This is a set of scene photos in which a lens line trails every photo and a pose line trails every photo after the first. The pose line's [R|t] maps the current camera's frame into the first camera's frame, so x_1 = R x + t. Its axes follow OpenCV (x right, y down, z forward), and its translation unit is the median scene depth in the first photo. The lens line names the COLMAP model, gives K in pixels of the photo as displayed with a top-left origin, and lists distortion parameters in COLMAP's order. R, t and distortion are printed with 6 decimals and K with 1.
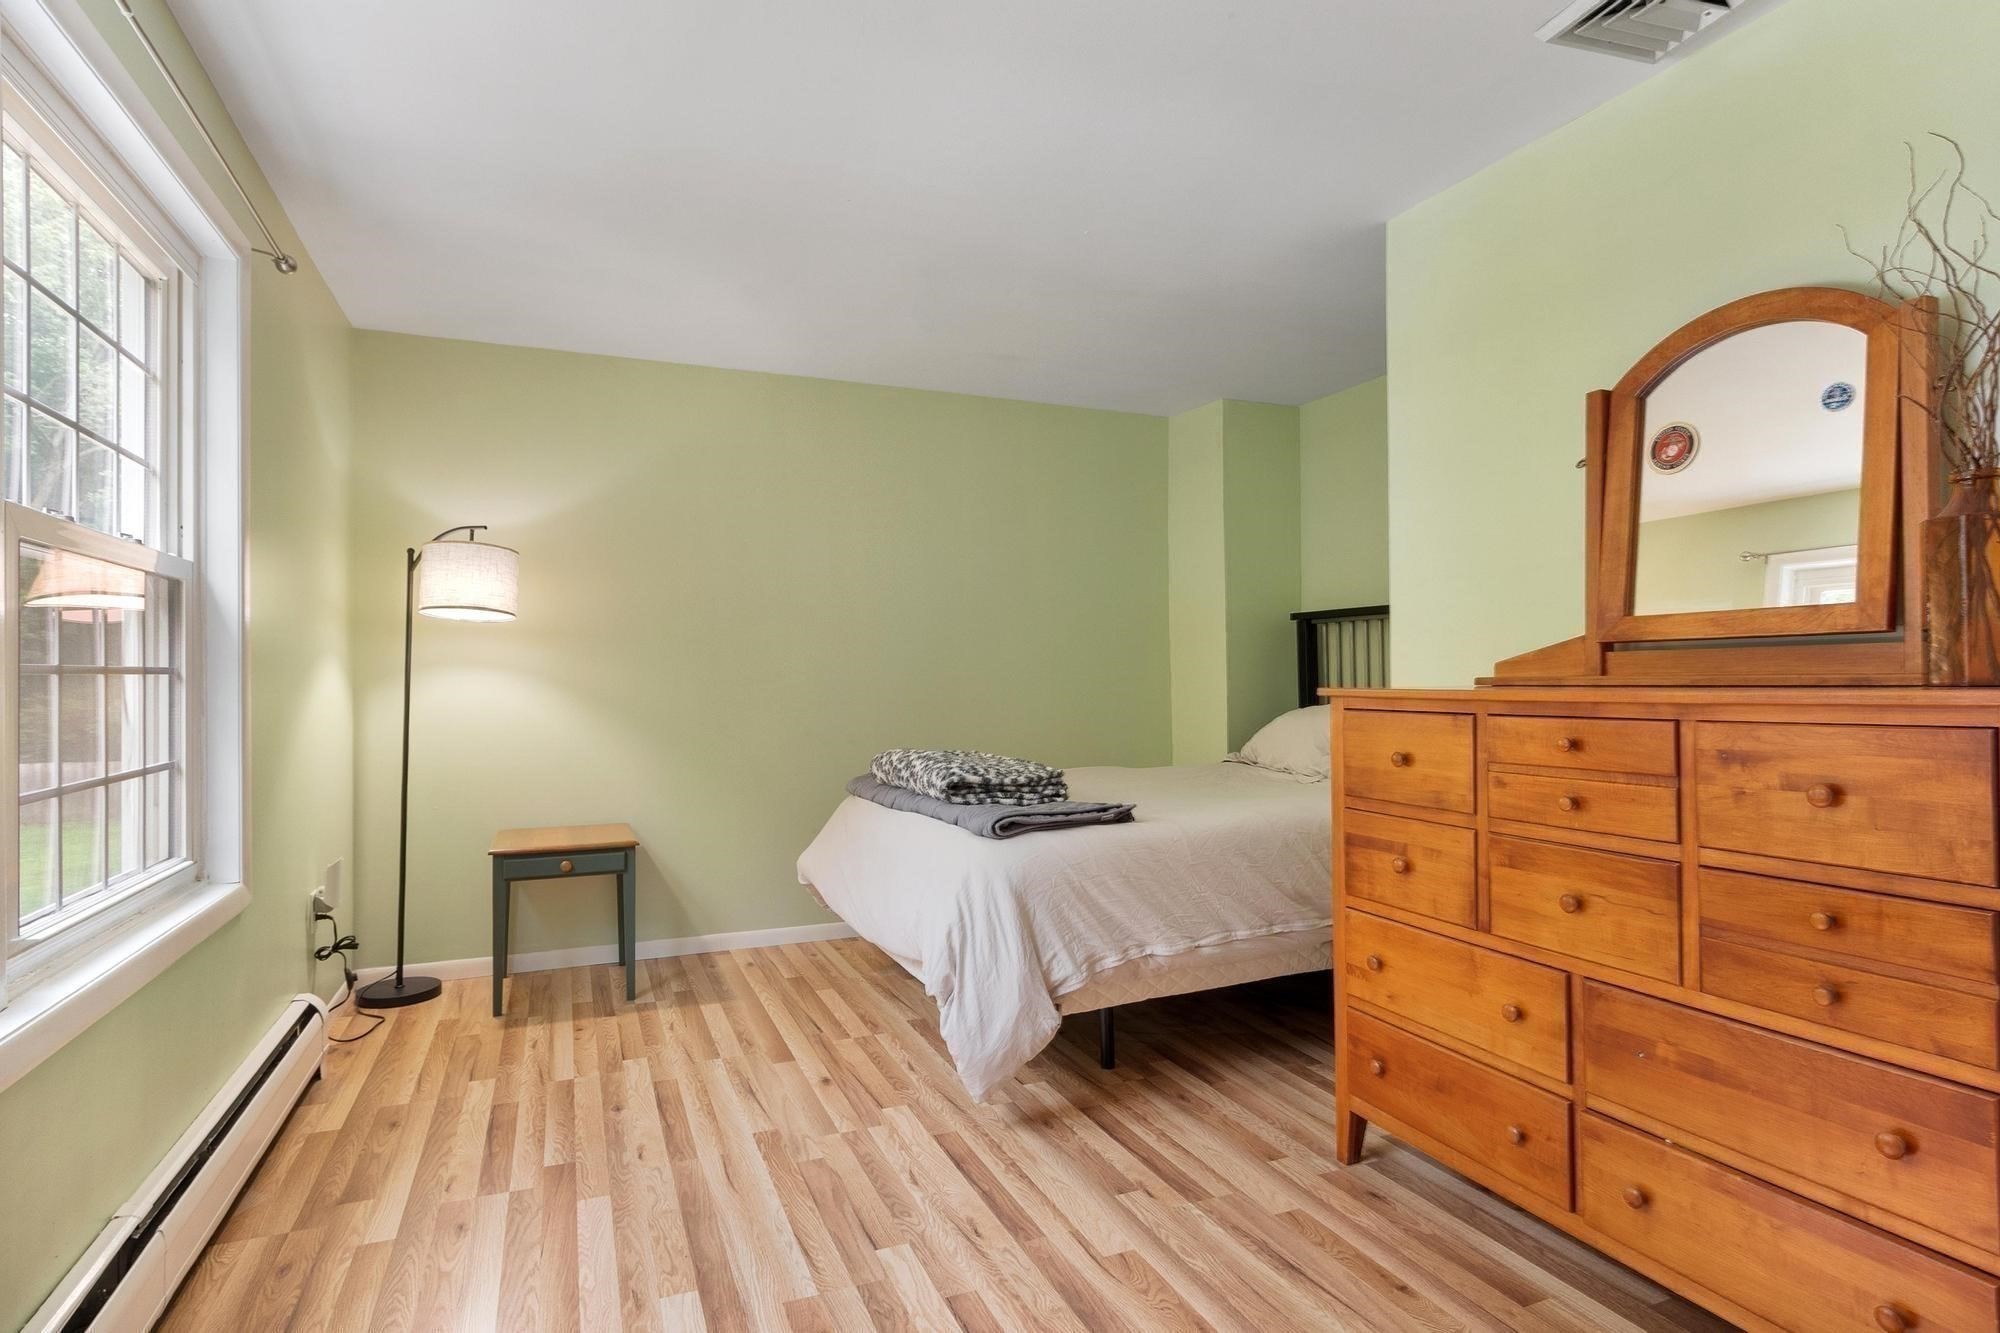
lens RADIAL K [[1052.9, 0, 992.4], [0, 1052.9, 678.1], [0, 0, 1]] dist [0.005756, 0.000752]
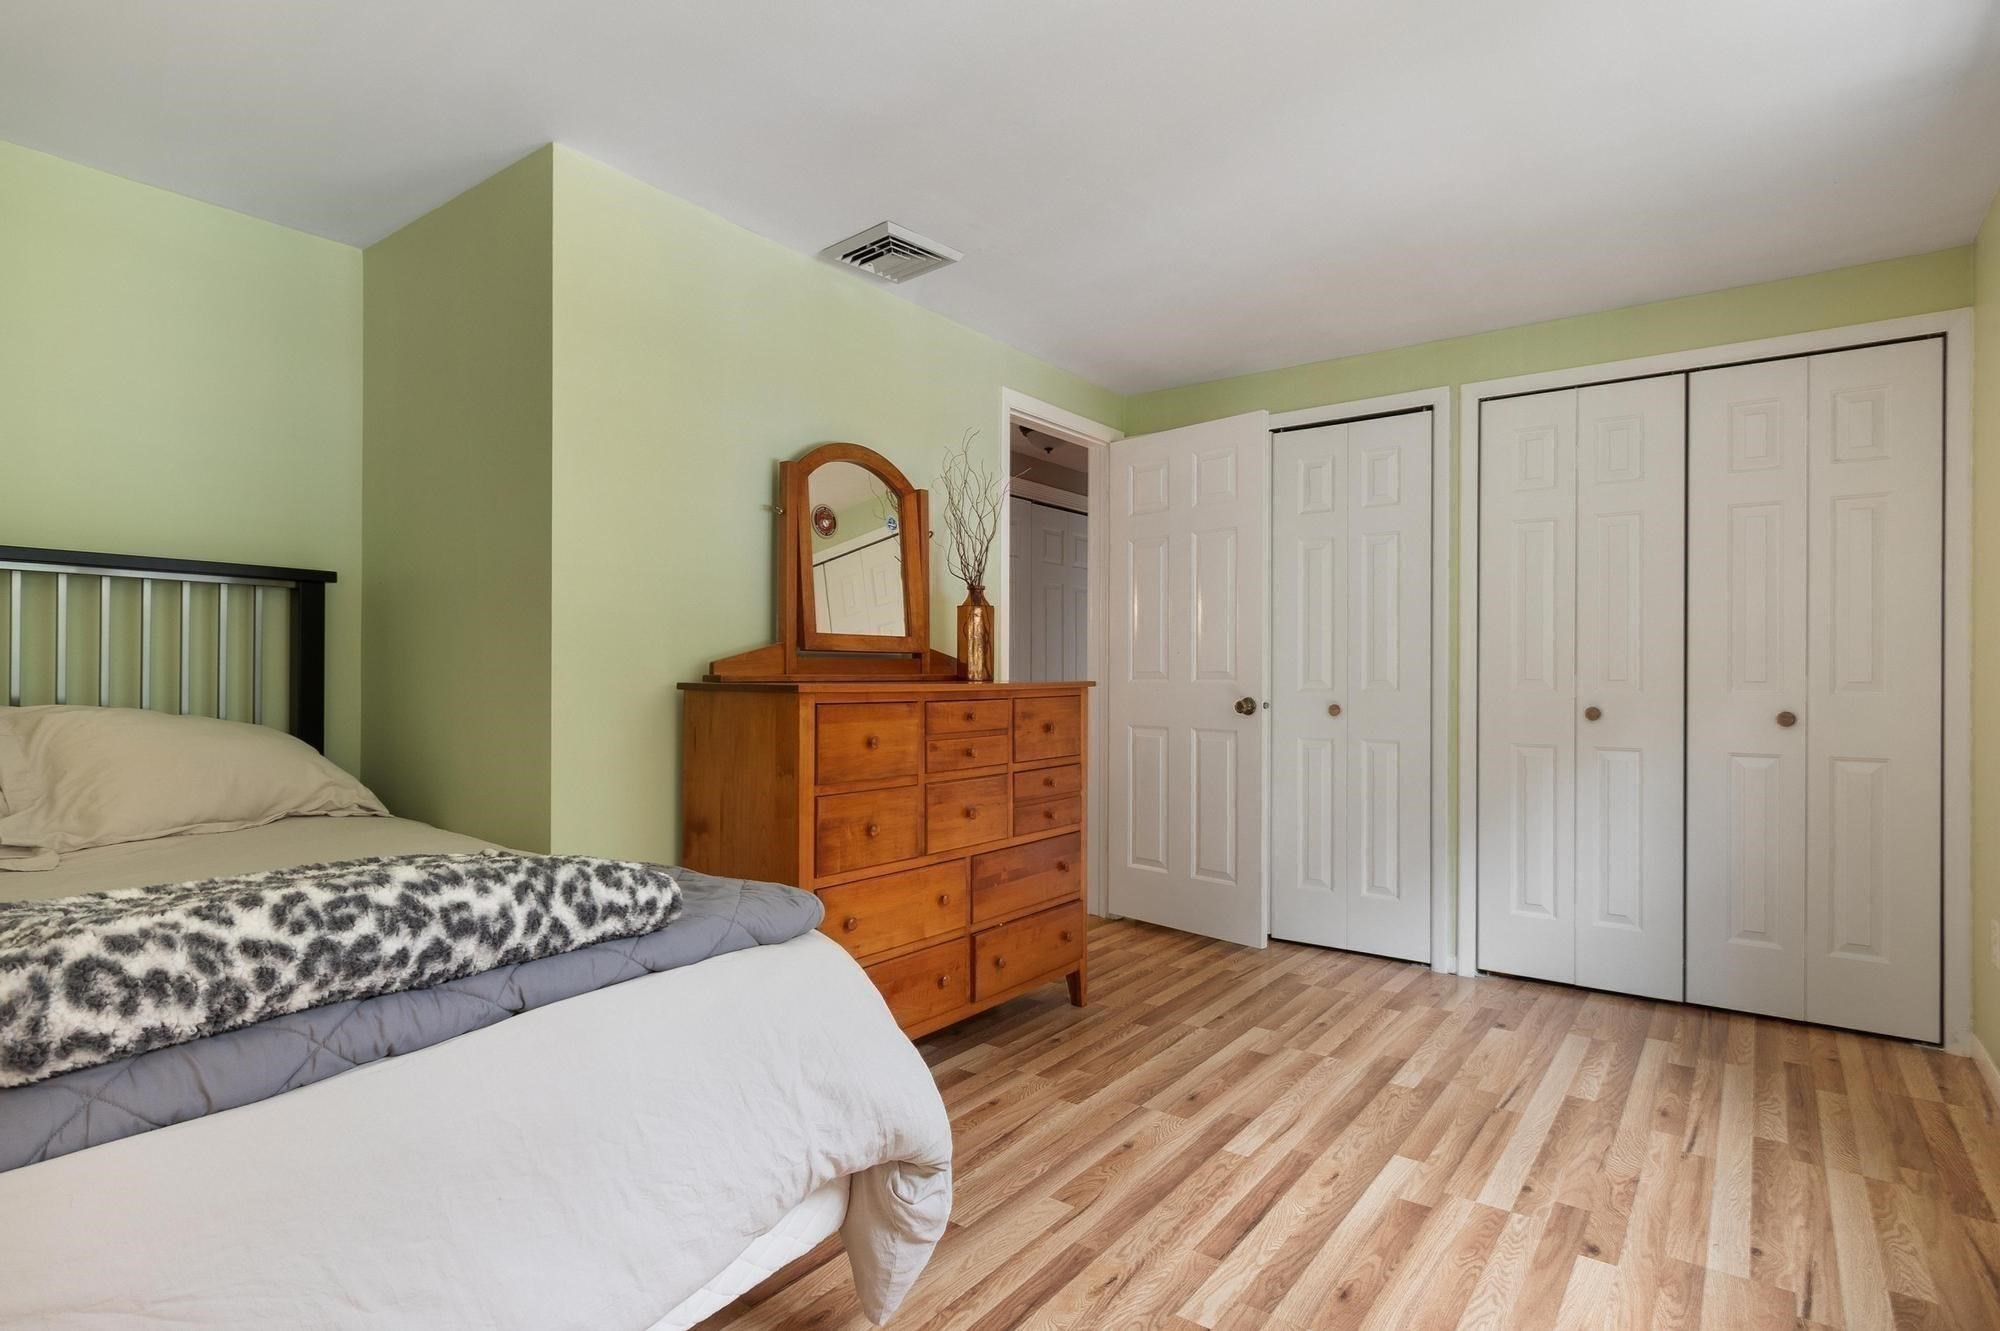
lens RADIAL K [[1052.9, 0, 992.4], [0, 1052.9, 677.1], [0, 0, 1]] dist [0.005756, 0.000752]
pose [[-0.524961, 0.001213, 0.851125, -0.701583], [-0.001670, 0.999996, -0.002456, 0.004344], [-0.851124, -0.002711, -0.524957, 1.488124]]
